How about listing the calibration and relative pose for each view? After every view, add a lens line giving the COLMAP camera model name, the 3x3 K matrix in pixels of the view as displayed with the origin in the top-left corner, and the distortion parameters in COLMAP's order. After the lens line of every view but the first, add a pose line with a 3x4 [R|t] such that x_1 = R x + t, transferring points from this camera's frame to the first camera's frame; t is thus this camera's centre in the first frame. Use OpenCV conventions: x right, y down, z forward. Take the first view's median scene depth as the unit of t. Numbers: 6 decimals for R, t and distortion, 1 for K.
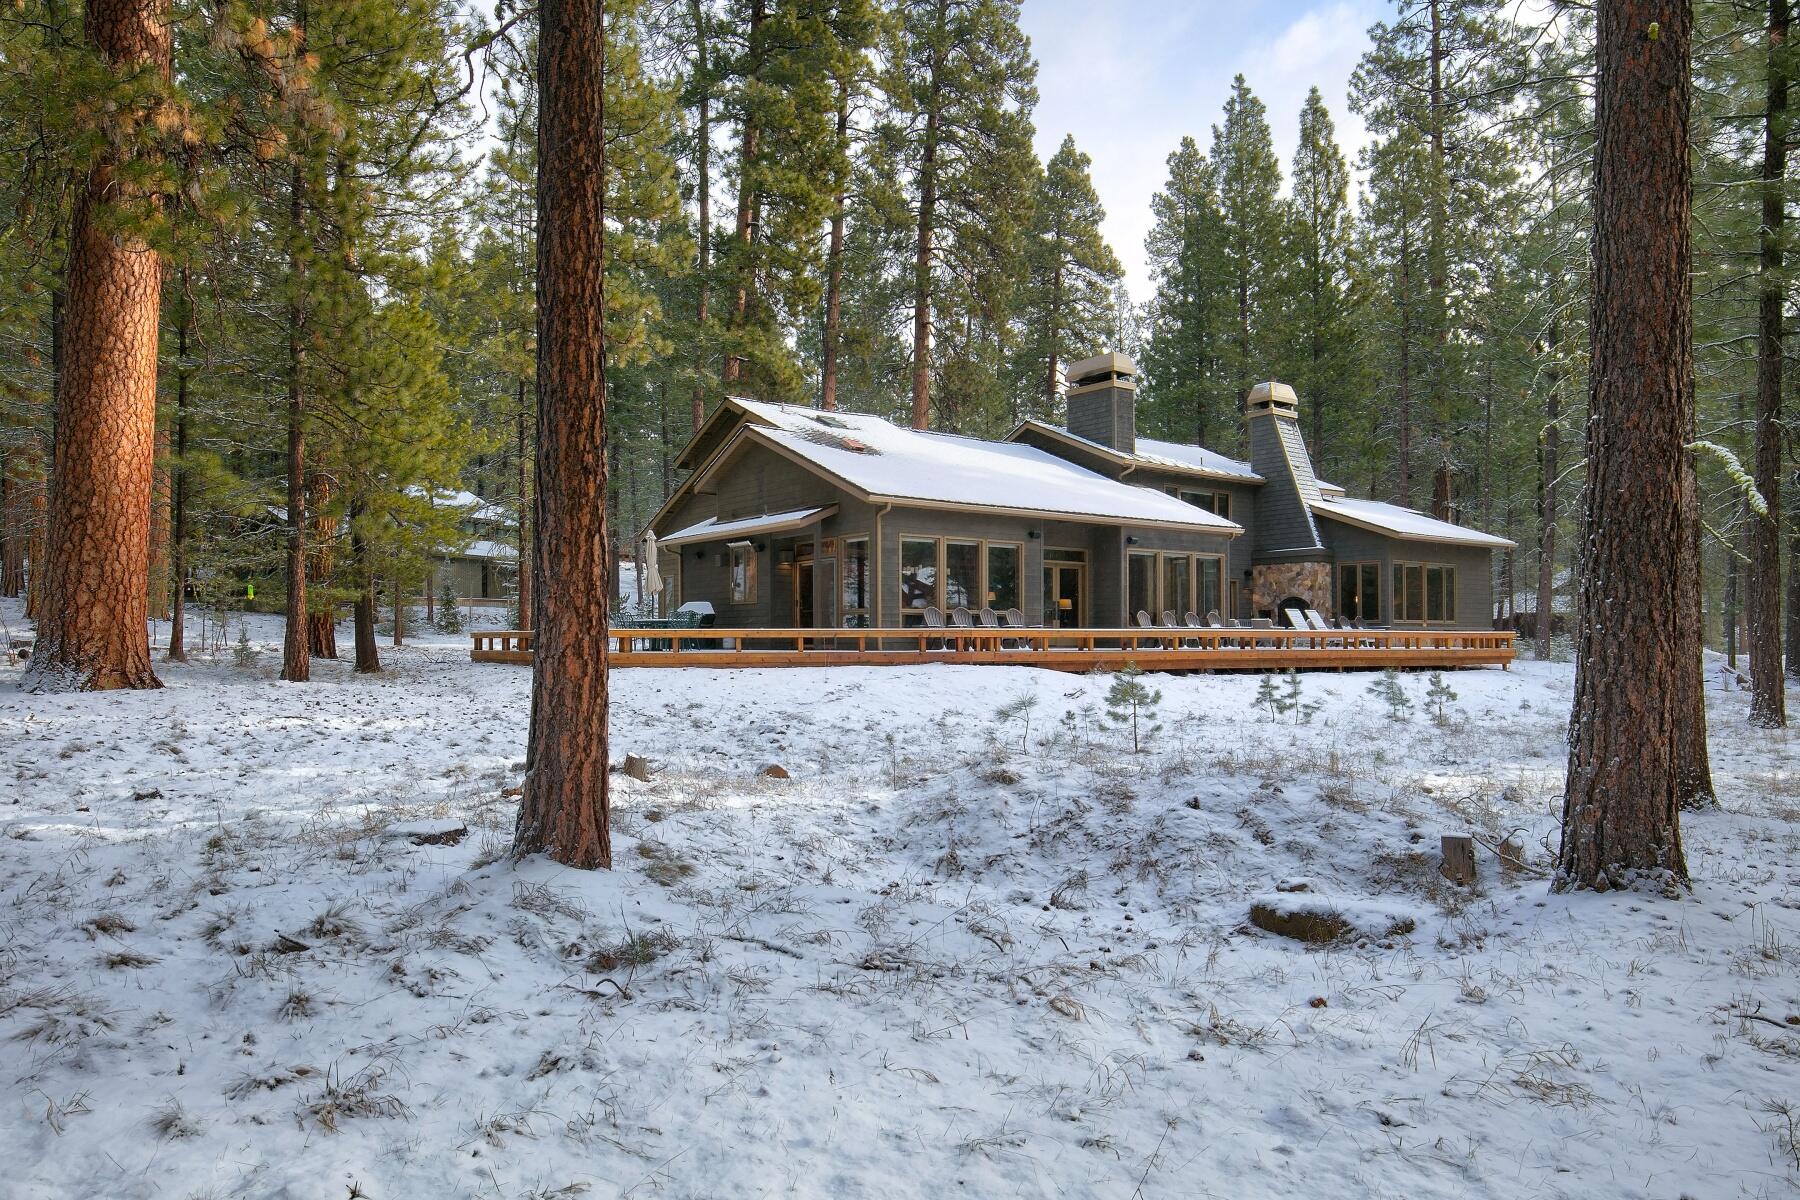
lens RADIAL K [[1190.1, 0, 1017.7], [0, 1190.1, 653.4], [0, 0, 1]] dist [0.000402, 0.002214]
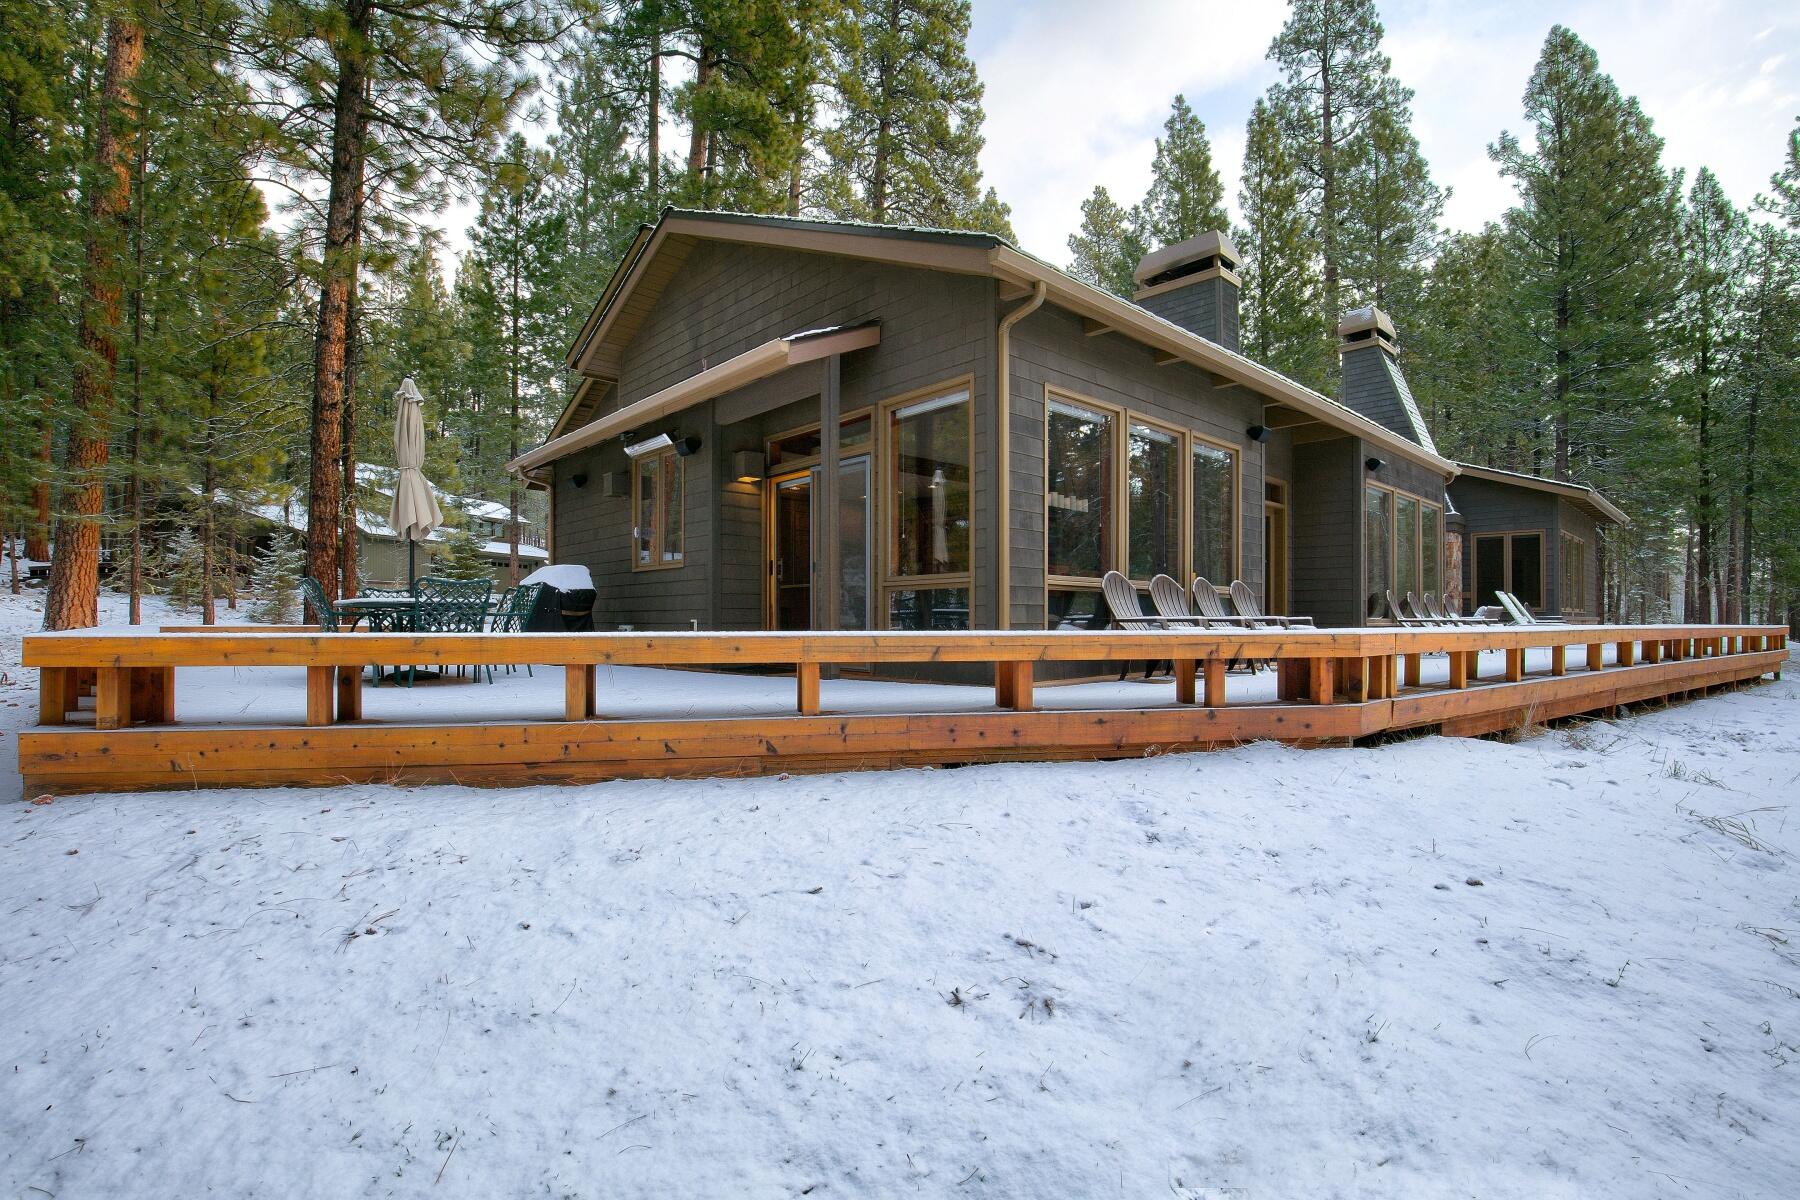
lens RADIAL K [[832.4, 0, 943.6], [0, 832.4, 612.6], [0, 0, 1]] dist [-0.032234, 0.003621]
pose [[0.998626, 0.001013, 0.052398, -0.097980], [0.000432, 0.999620, -0.027549, -0.011837], [-0.052406, 0.027534, 0.998246, 0.489405]]
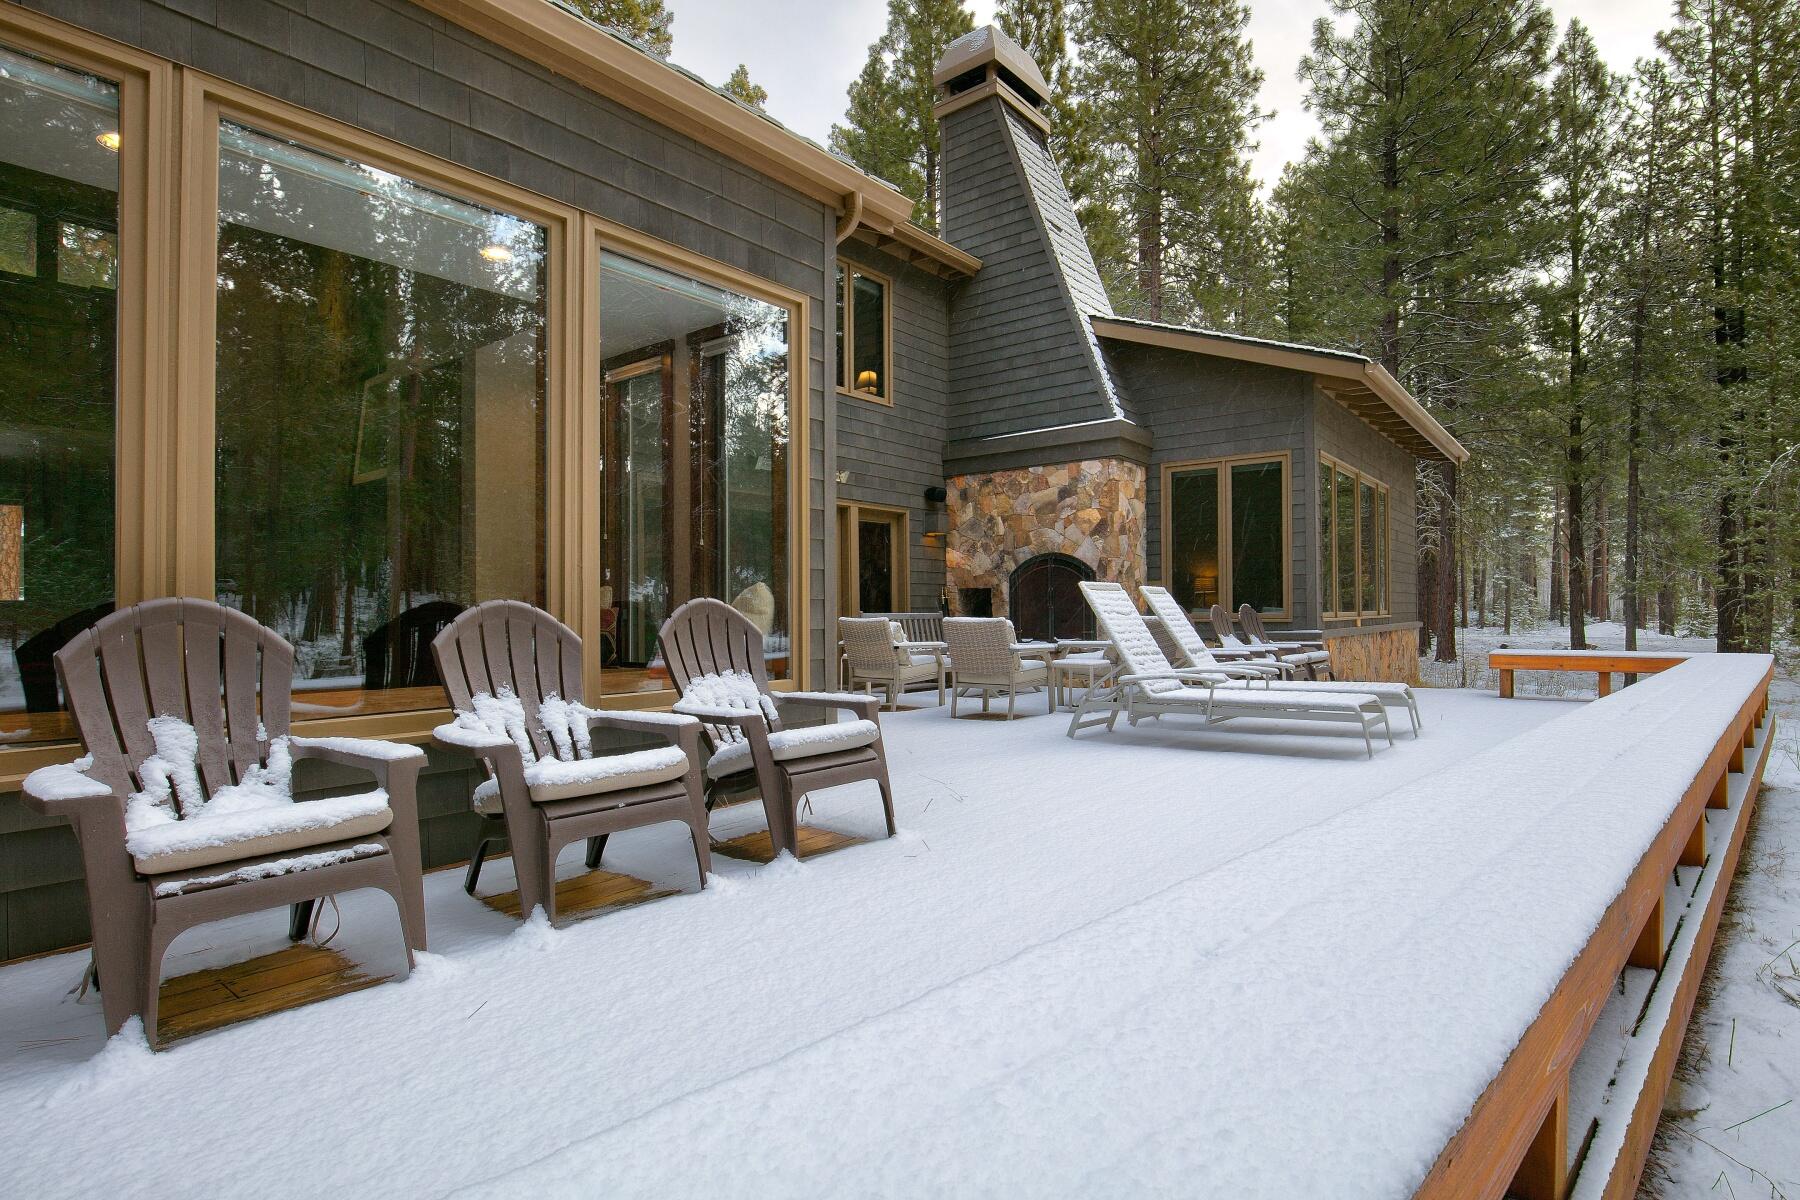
lens RADIAL K [[886.2, 0, 926.2], [0, 886.2, 613.3], [0, 0, 1]] dist [-0.031645, 0.000235]
pose [[0.985475, -0.007932, 0.169637, 0.143923], [0.010075, 0.999880, -0.011776, -0.025799], [-0.169523, 0.013314, 0.985436, 0.727965]]
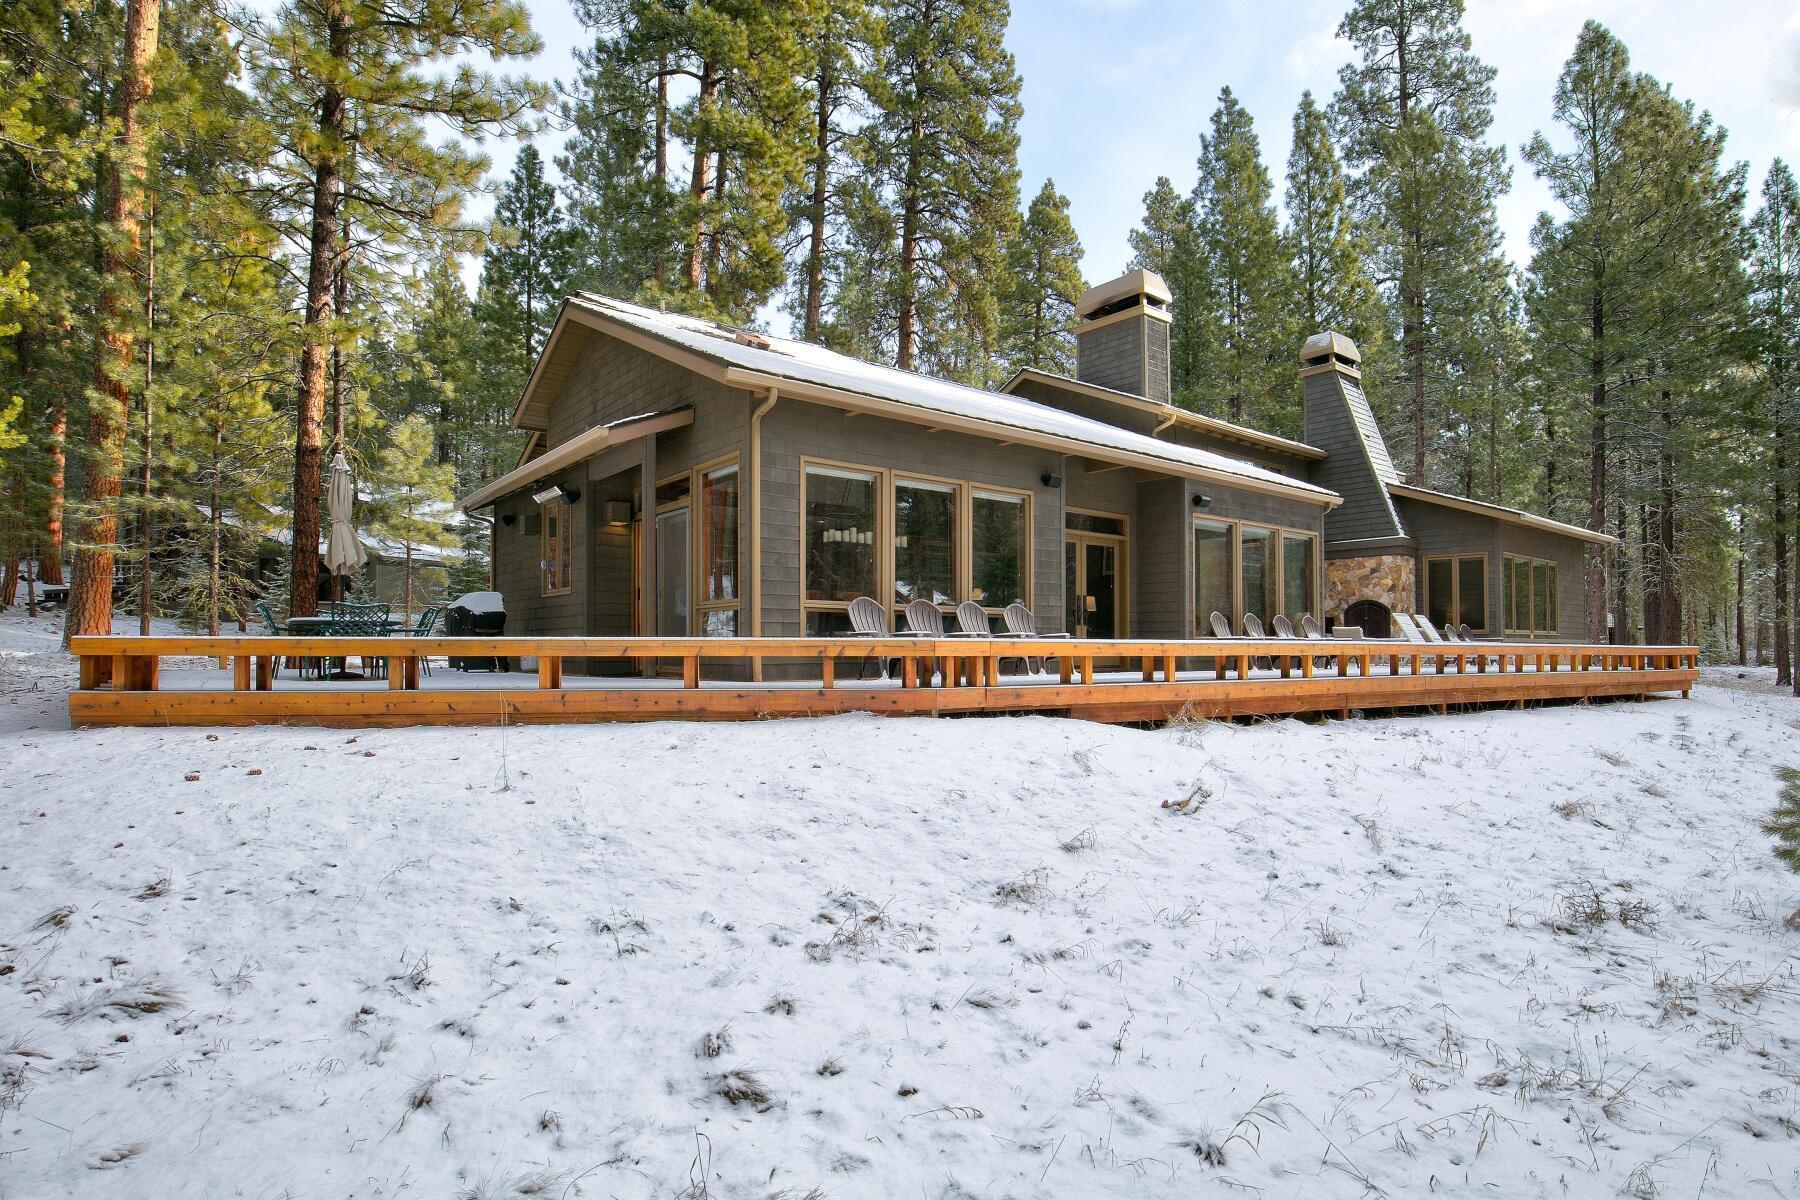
lens RADIAL K [[940.3, 0, 1014.7], [0, 940.3, 637.4], [0, 0, 1]] dist [-0.023402, -0.000118]
pose [[0.999797, 0.000787, 0.020150, -0.009645], [-0.000205, 0.999583, -0.028870, -0.006314], [-0.020164, 0.028860, 0.999380, 0.395499]]
